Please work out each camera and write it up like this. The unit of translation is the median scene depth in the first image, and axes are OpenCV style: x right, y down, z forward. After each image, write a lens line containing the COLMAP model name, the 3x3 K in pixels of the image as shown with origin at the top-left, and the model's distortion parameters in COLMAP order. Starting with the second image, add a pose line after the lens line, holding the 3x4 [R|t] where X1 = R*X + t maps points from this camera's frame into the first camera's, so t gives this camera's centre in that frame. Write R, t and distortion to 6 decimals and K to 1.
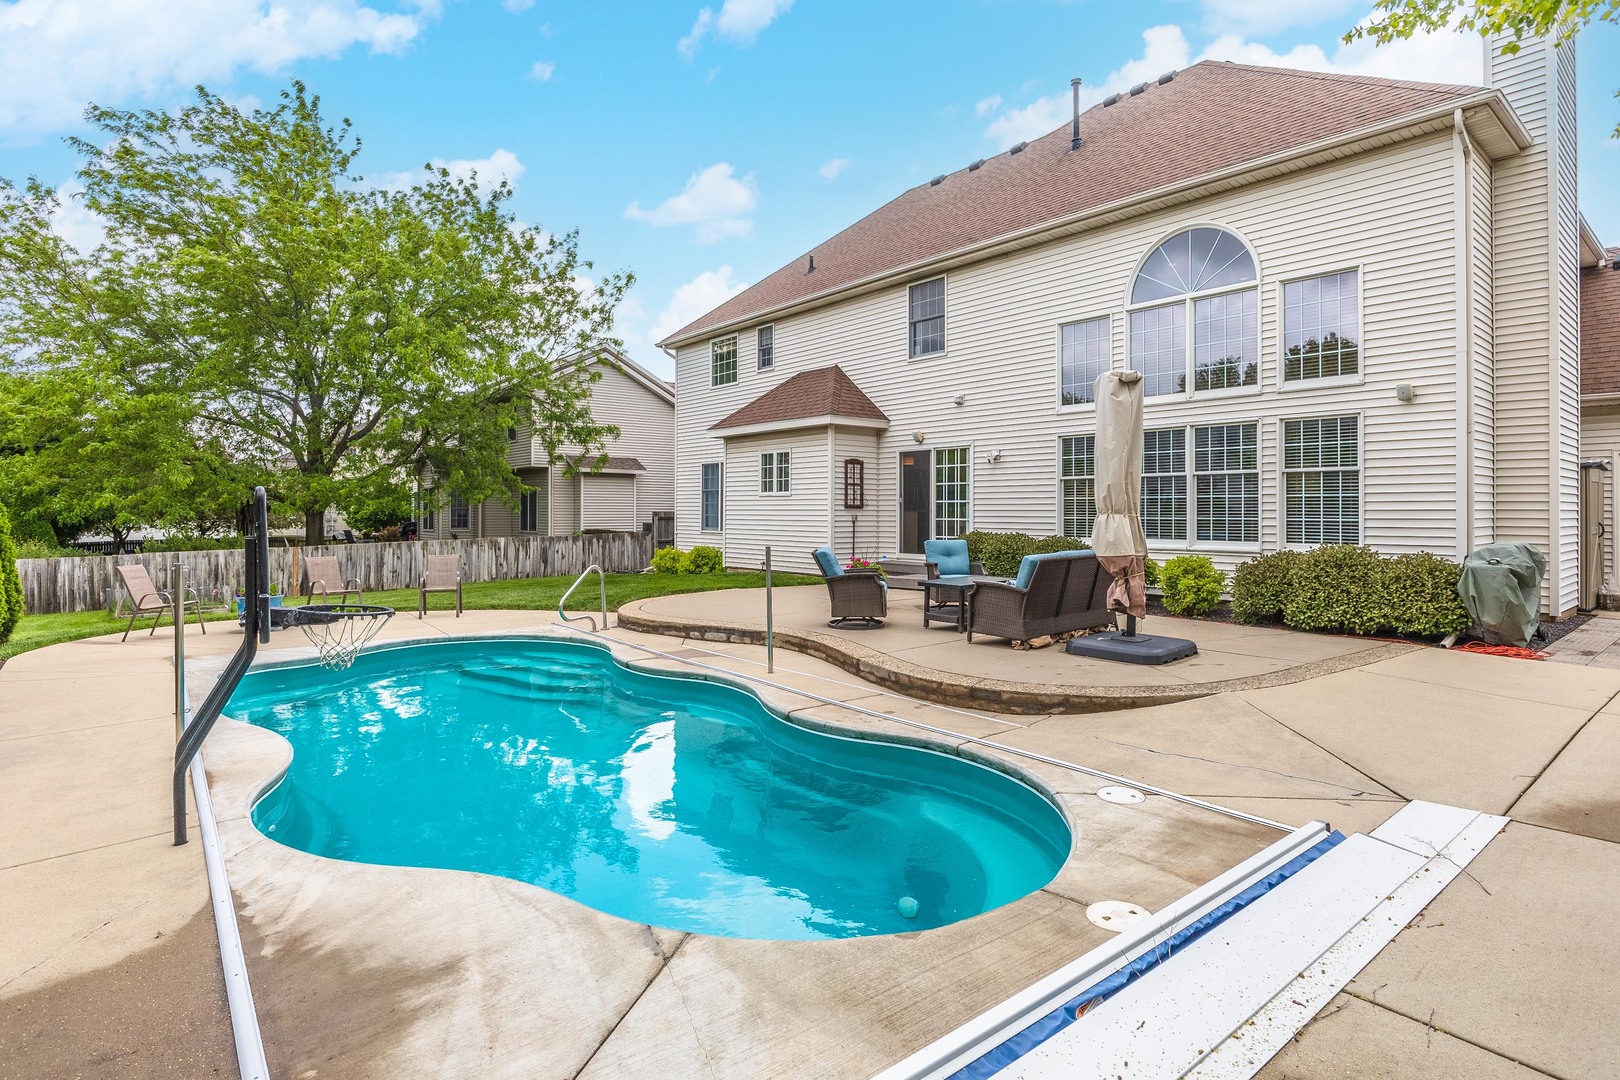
lens RADIAL K [[842.7, 0, 773.0], [0, 842.7, 508.5], [0, 0, 1]] dist [0.002691, 0.000182]
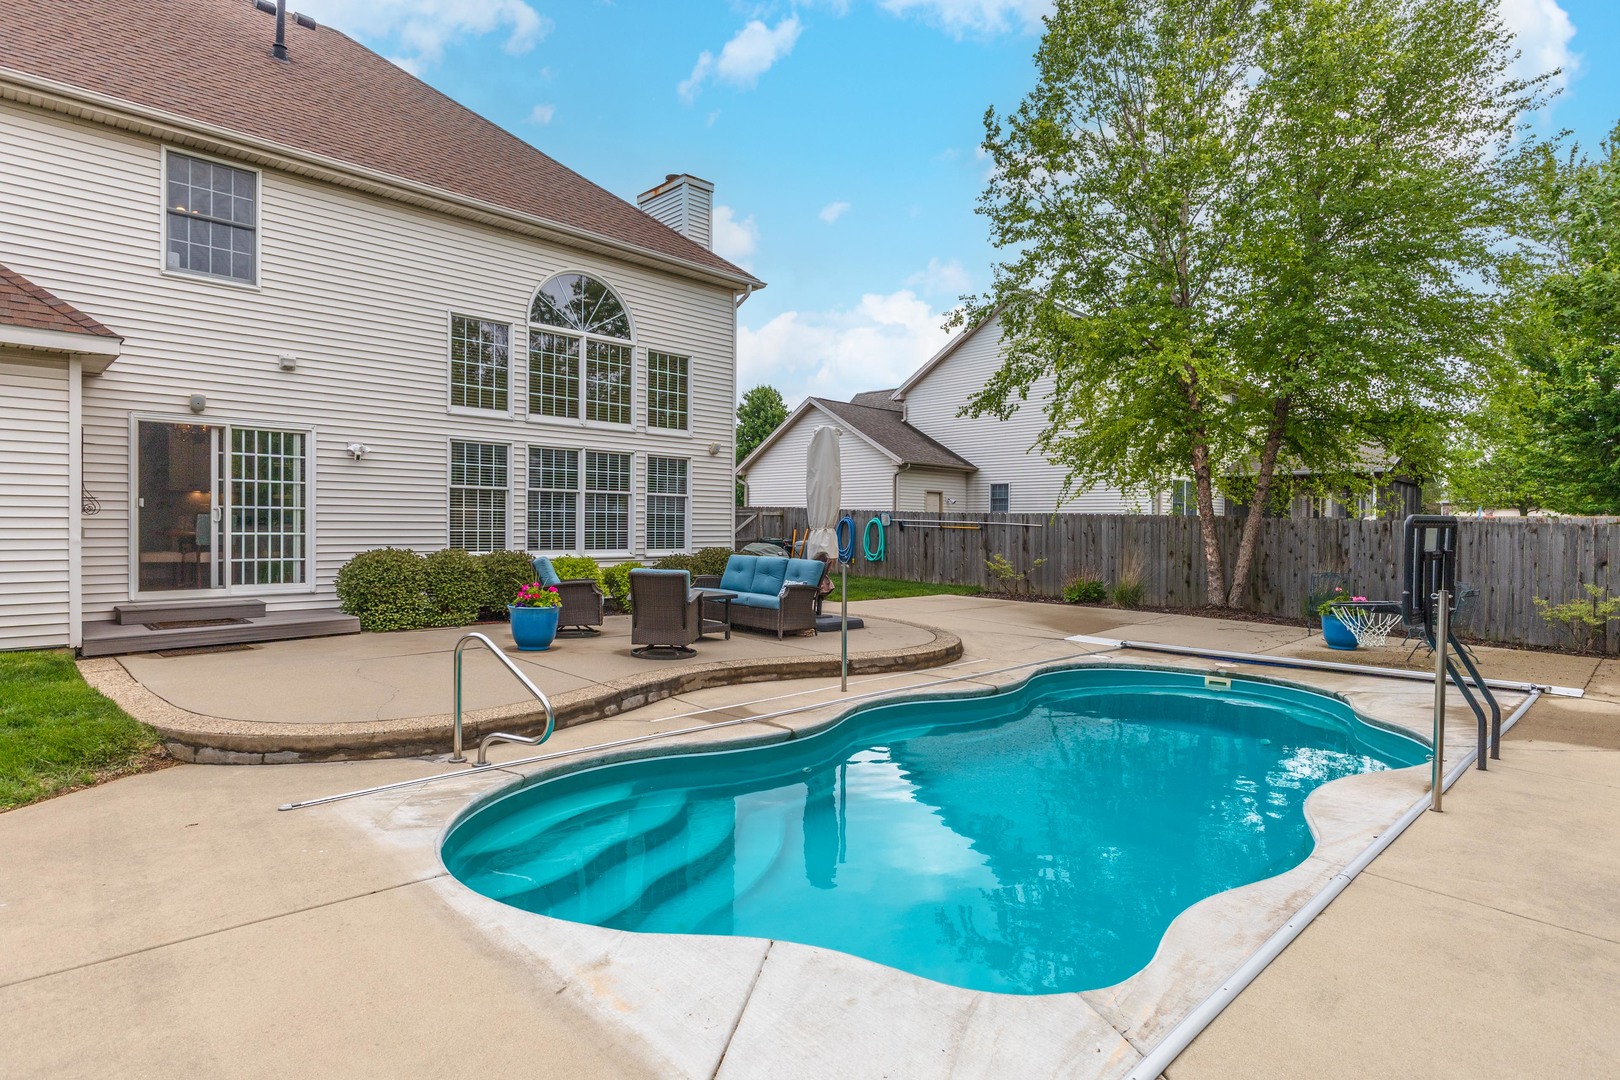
lens RADIAL K [[872.1, 0, 809.1], [0, 872.1, 540.2], [0, 0, 1]] dist [-0.003941, 0.000452]
pose [[-0.116925, -0.015580, 0.993019, -0.526499], [-0.007232, 0.999864, 0.014836, 0.003329], [-0.993114, -0.005447, -0.117021, 0.631379]]
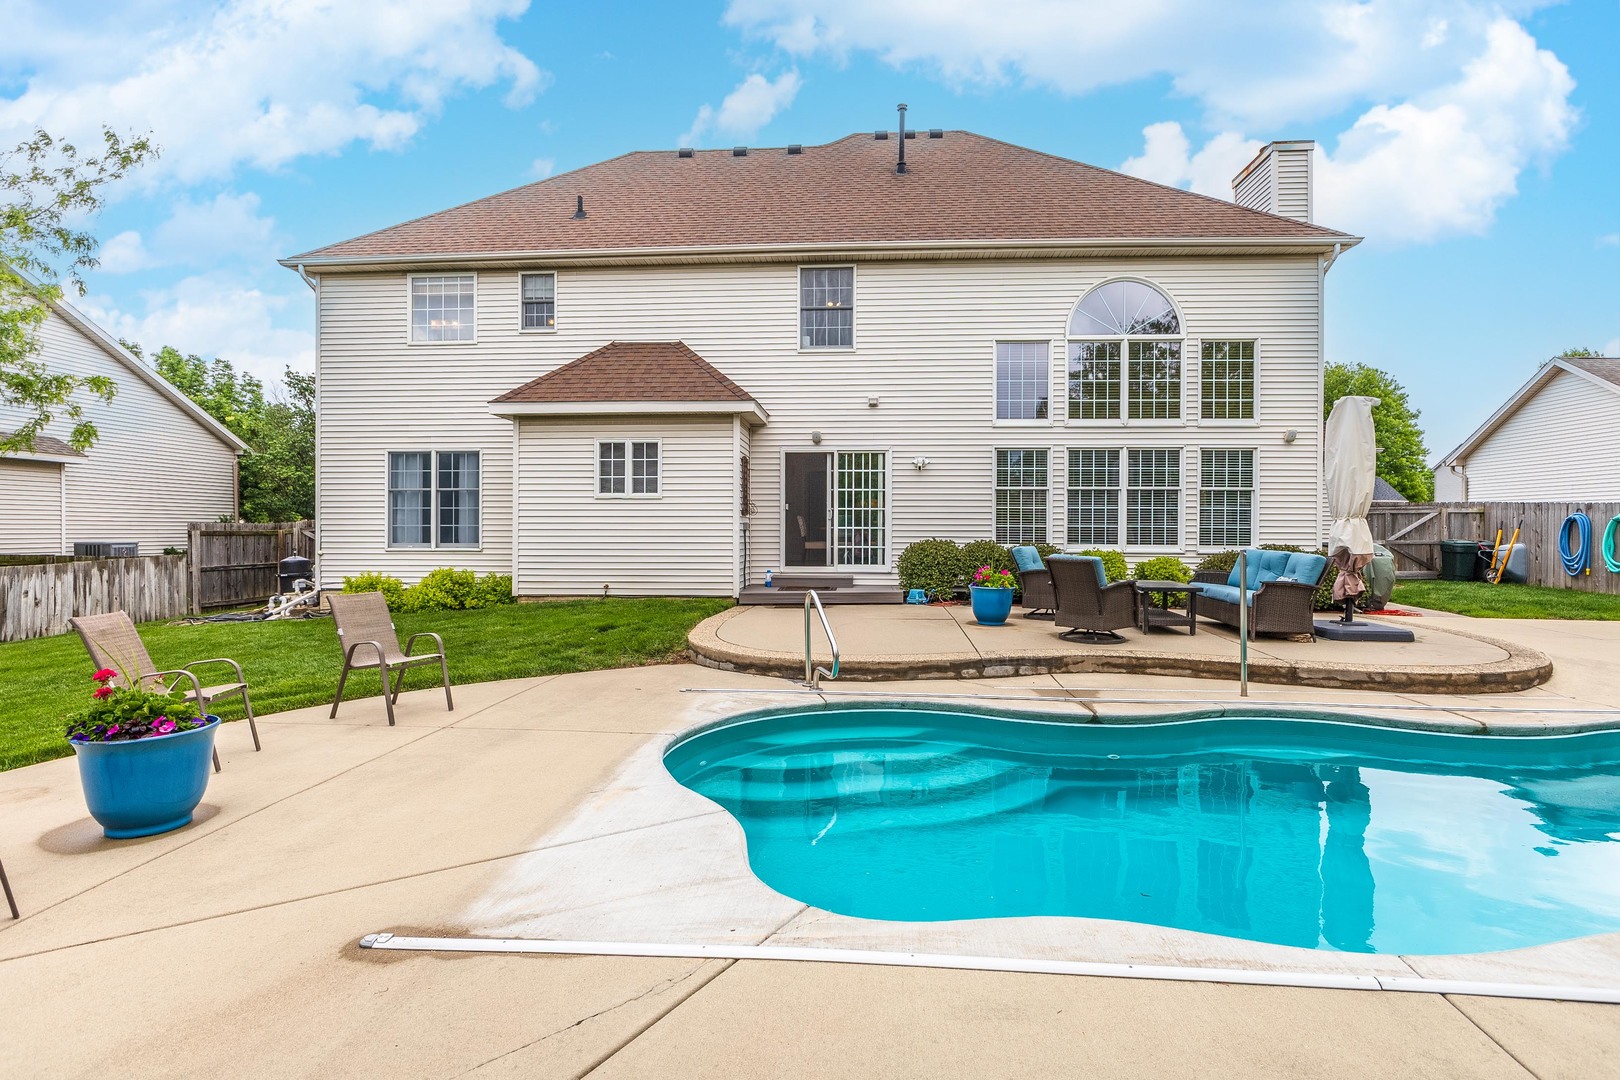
lens RADIAL K [[834.2, 0, 815.5], [0, 834.2, 538.7], [0, 0, 1]] dist [-0.005324, -0.000349]
pose [[0.680515, -0.000592, 0.732734, -0.485475], [-0.005356, 0.999969, 0.005782, 0.018113], [-0.732715, -0.007860, 0.680491, 0.398251]]
